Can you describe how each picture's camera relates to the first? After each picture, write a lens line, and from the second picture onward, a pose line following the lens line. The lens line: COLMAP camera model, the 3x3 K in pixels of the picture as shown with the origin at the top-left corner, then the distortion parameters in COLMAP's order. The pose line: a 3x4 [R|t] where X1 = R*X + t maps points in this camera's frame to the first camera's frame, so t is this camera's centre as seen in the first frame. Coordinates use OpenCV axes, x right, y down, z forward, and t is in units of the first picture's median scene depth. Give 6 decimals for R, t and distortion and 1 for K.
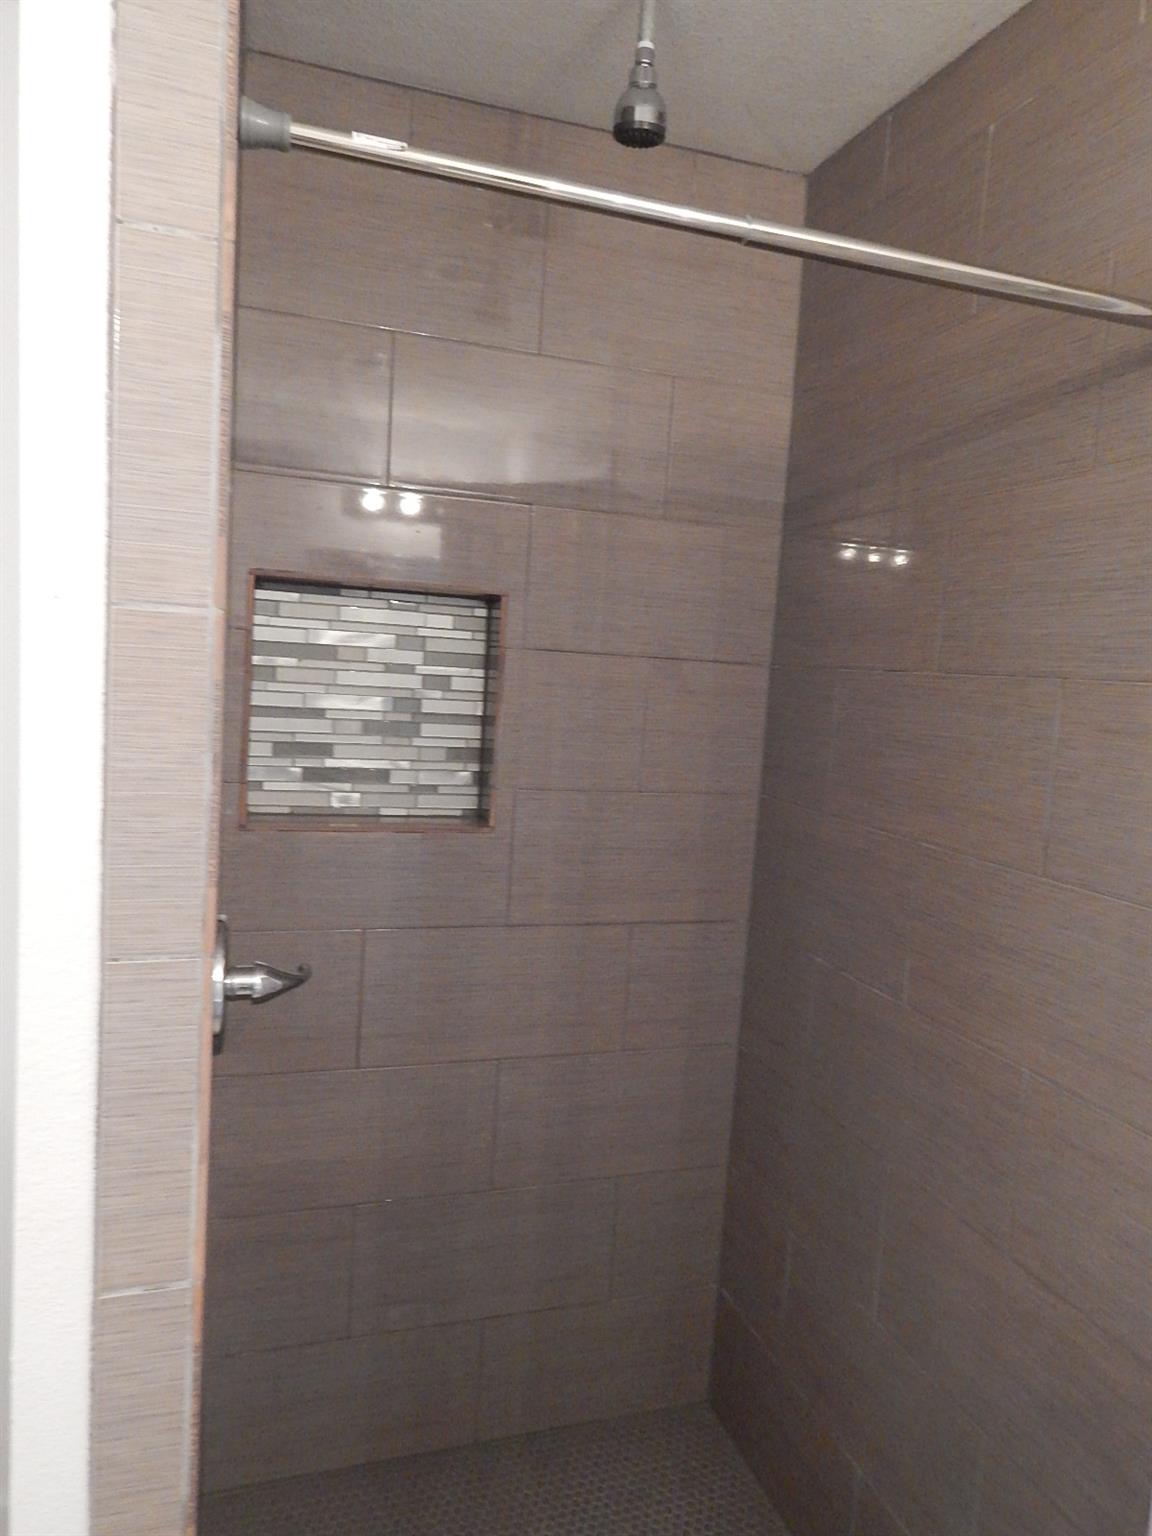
lens RADIAL K [[1001.7, 0, 576.0], [0, 1001.7, 768.0], [0, 0, 1]] dist [0.001322, -0.002450]
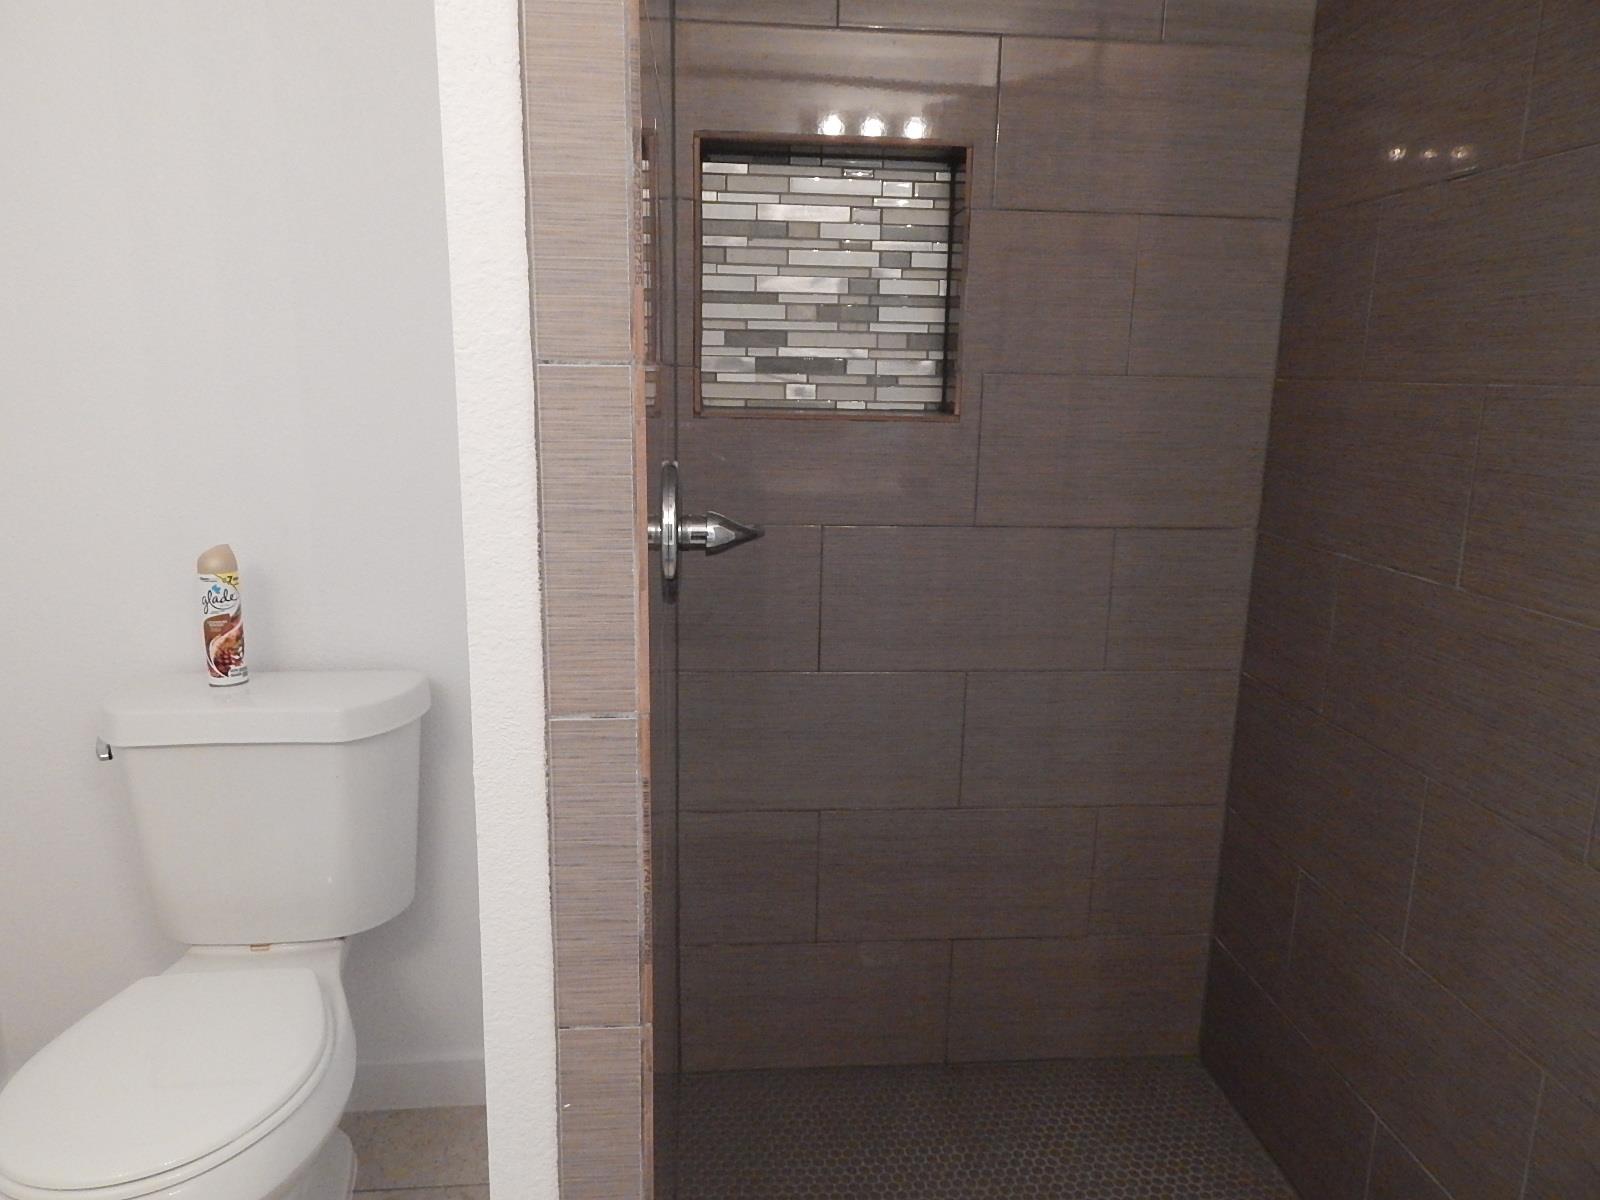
lens RADIAL K [[1043.4, 0, 800.0], [0, 1043.4, 600.0], [0, 0, 1]] dist [0.001322, -0.002450]
pose [[0.971037, 0.002980, -0.238910, 0.004609], [0.022600, 0.994293, 0.104261, 0.122873], [0.237857, -0.106641, 0.965428, 0.029422]]
